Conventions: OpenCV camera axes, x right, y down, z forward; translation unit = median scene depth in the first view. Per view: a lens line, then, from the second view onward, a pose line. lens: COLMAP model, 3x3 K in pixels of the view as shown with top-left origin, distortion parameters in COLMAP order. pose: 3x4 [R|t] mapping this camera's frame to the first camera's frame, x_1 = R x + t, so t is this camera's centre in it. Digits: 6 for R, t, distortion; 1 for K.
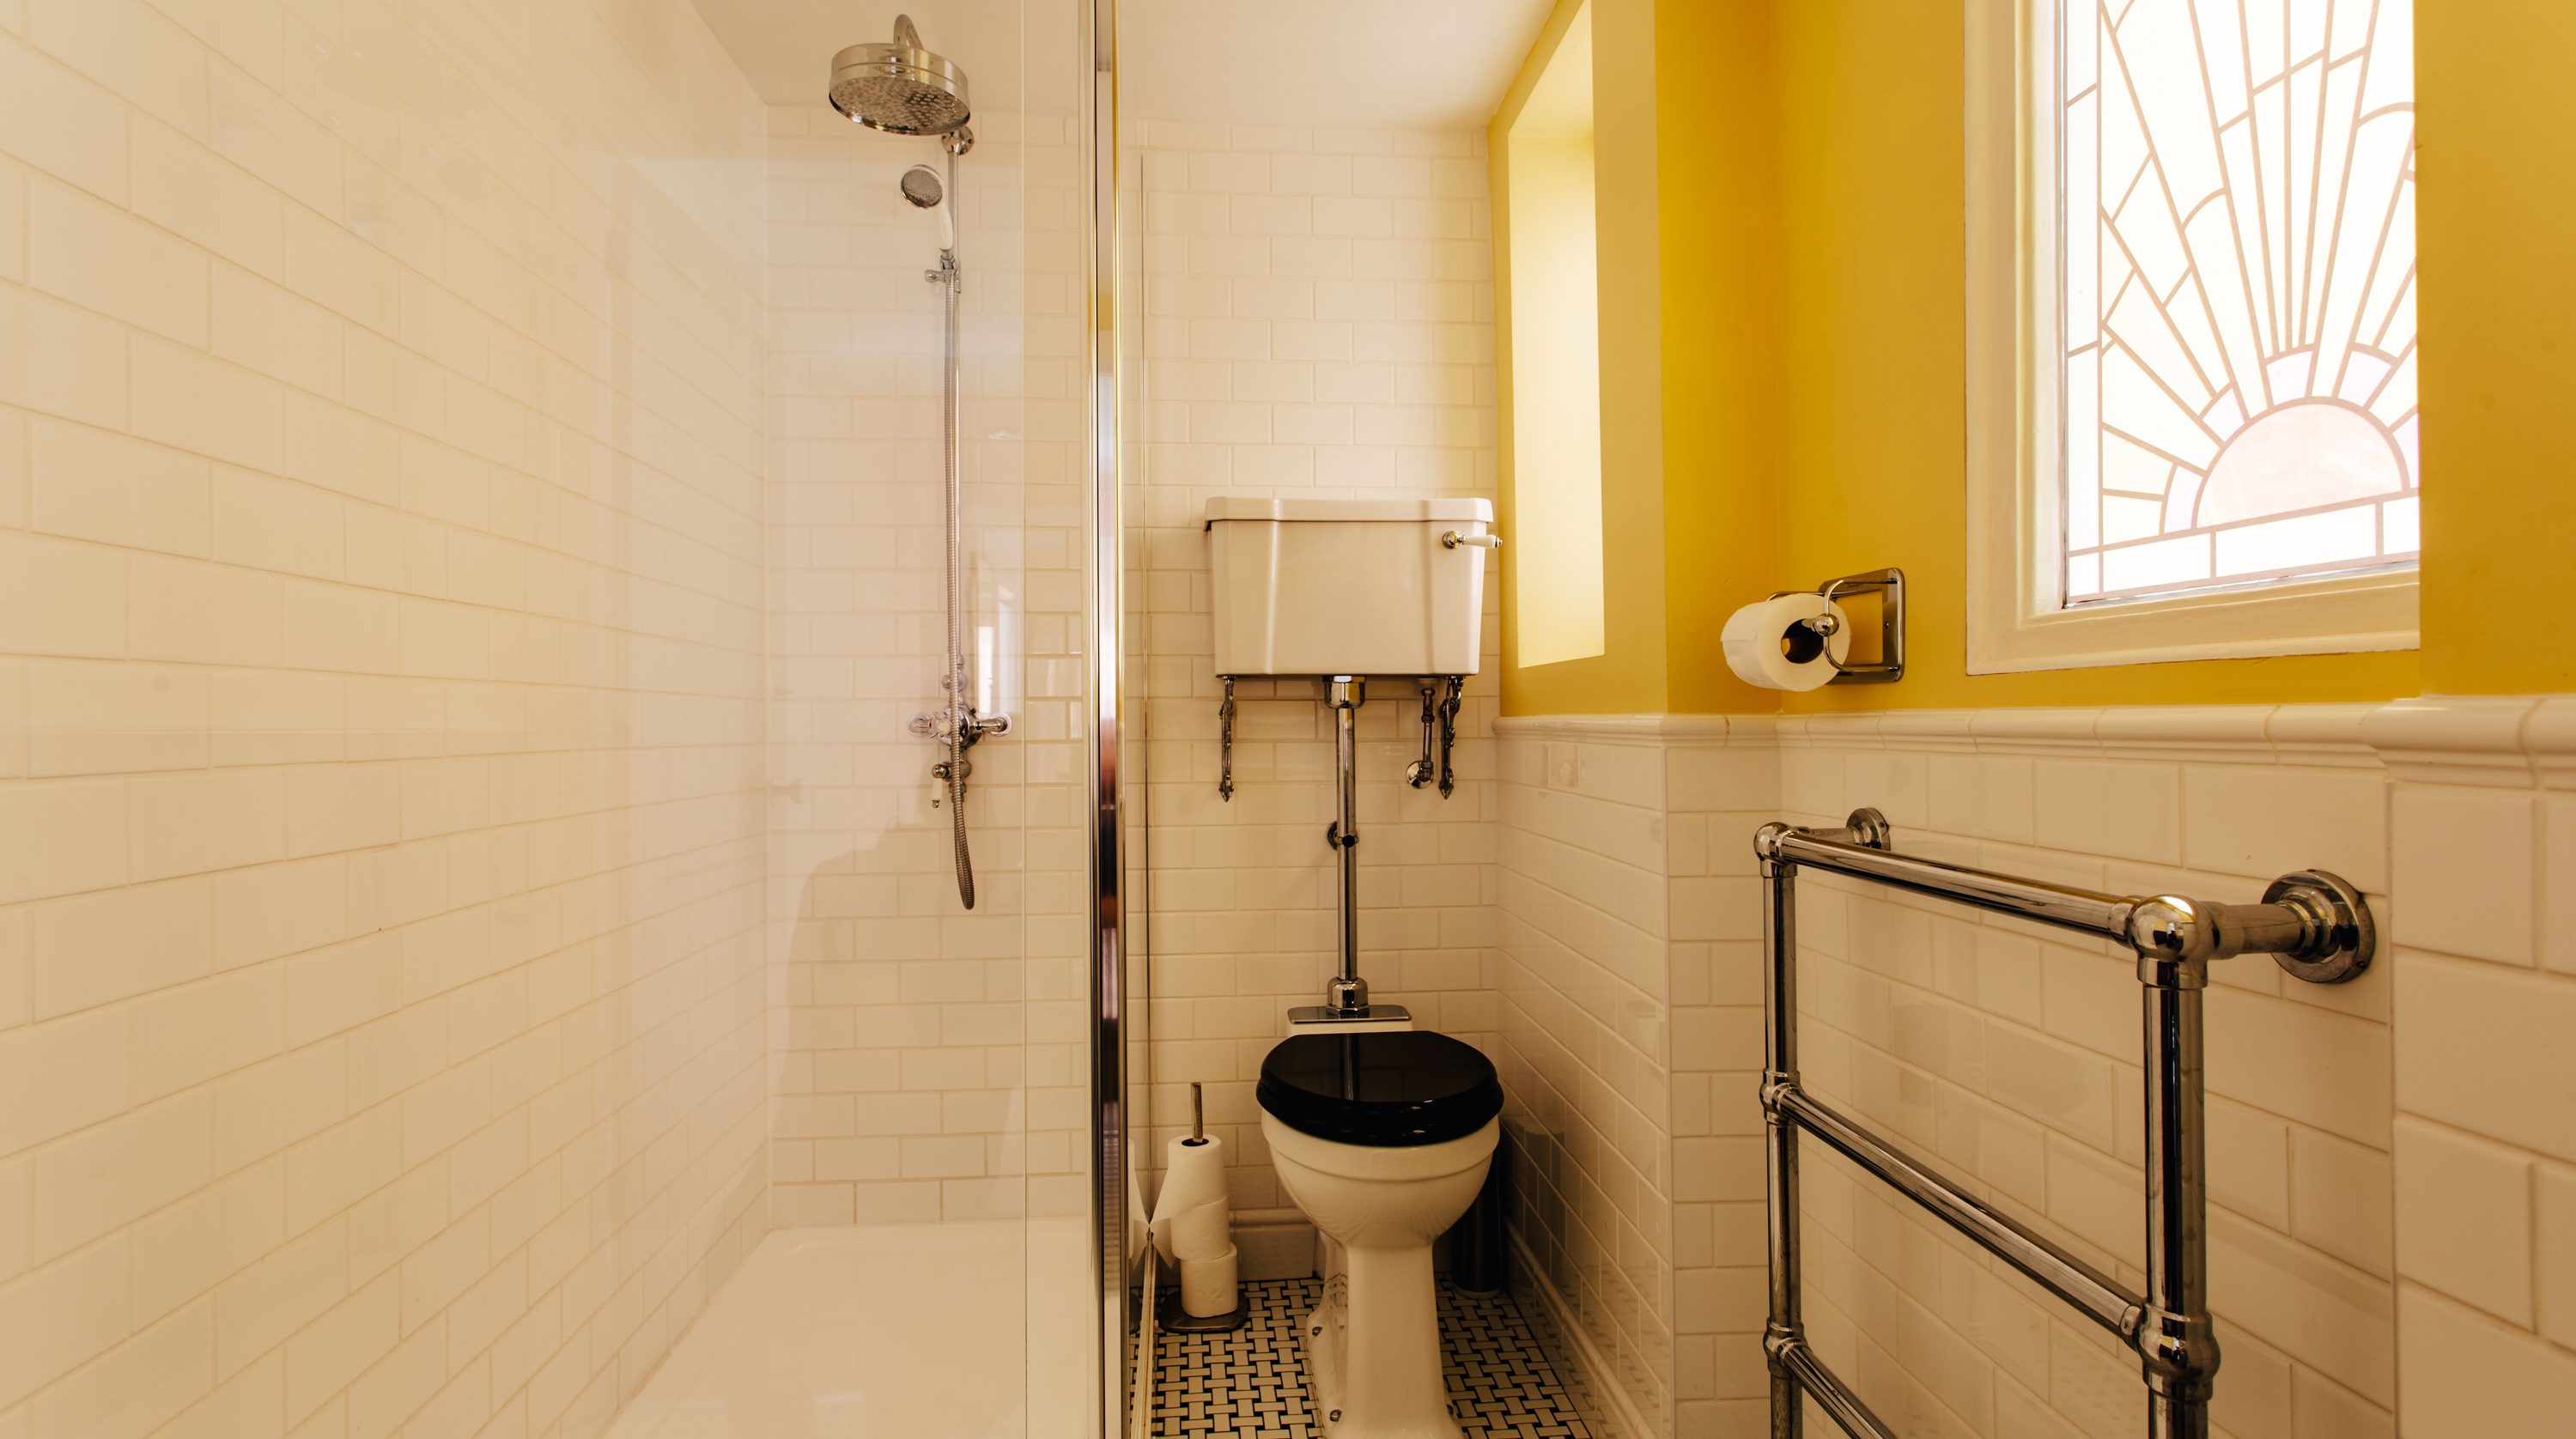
lens RADIAL K [[1257.0, 0, 1281.4], [0, 1257.0, 702.2], [0, 0, 1]] dist [-0.005370, 0.000034]
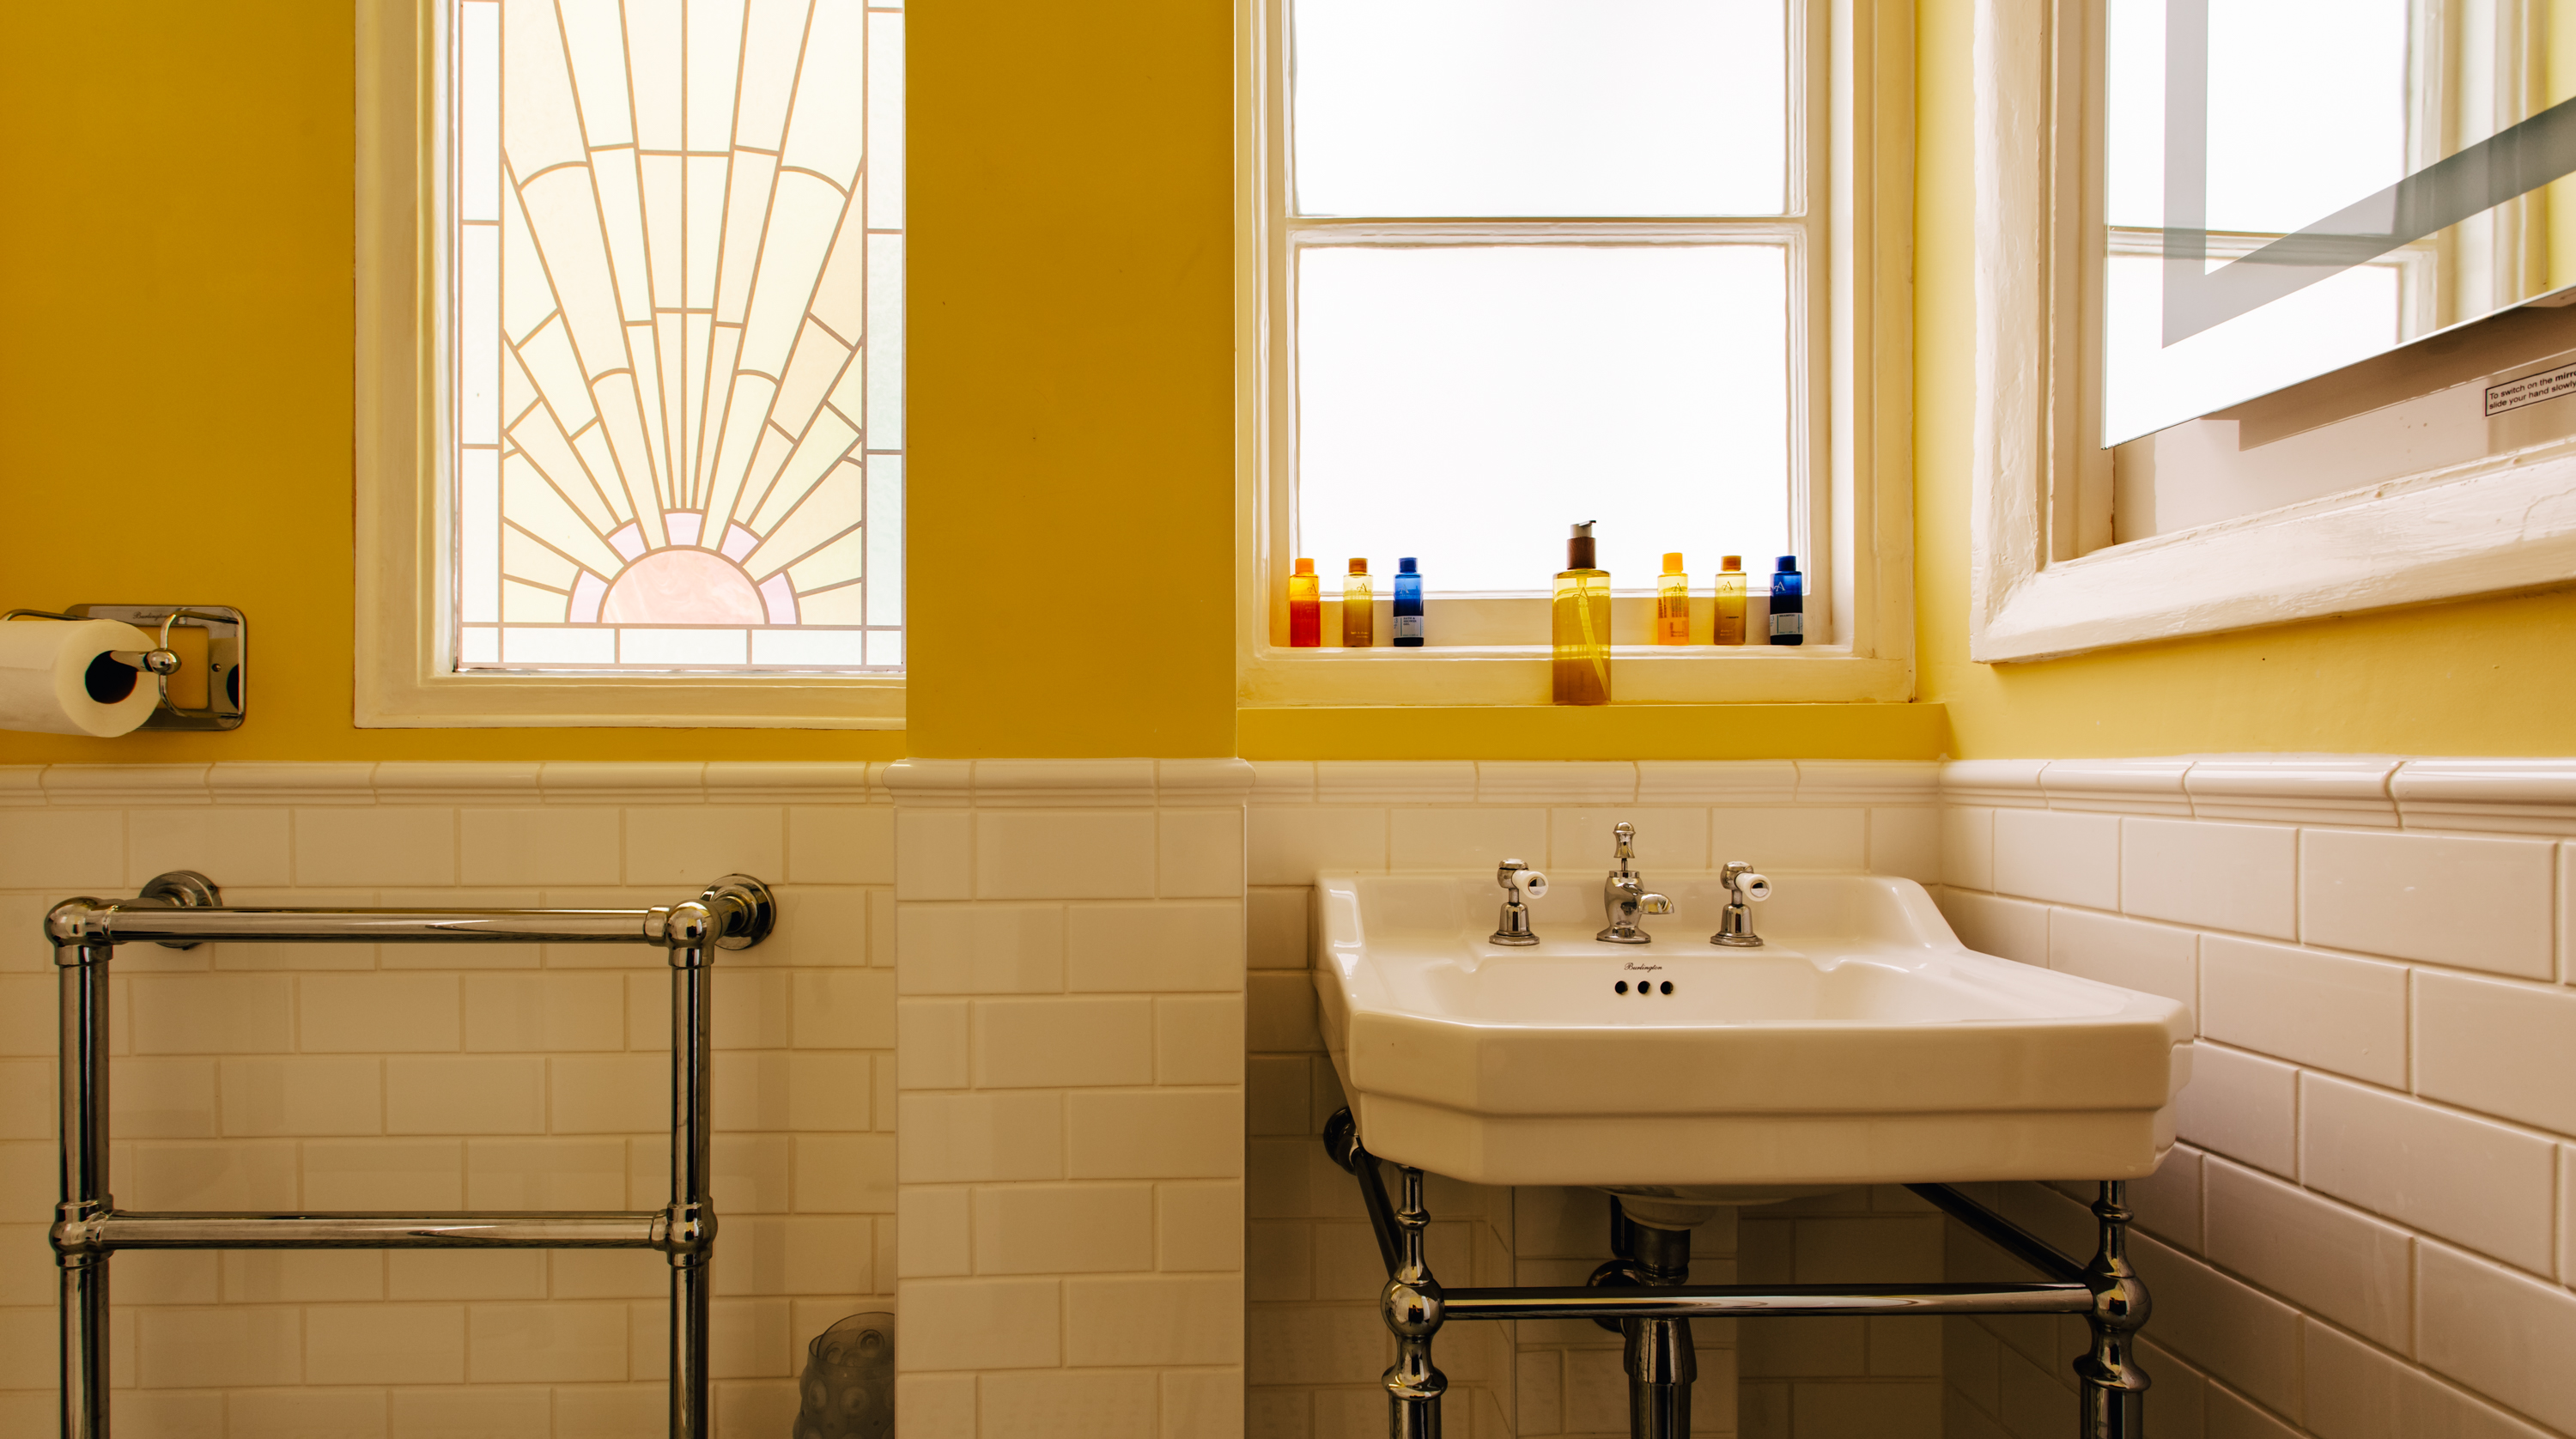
lens RADIAL K [[1371.9, 0, 1287.5], [0, 1371.9, 729.0], [0, 0, 1]] dist [0.001306, 0.000151]
pose [[0.014920, 0.039299, 0.999116, -0.640661], [-0.014908, 0.999125, -0.039076, 0.013299], [-0.999778, -0.014312, 0.015493, 0.269501]]
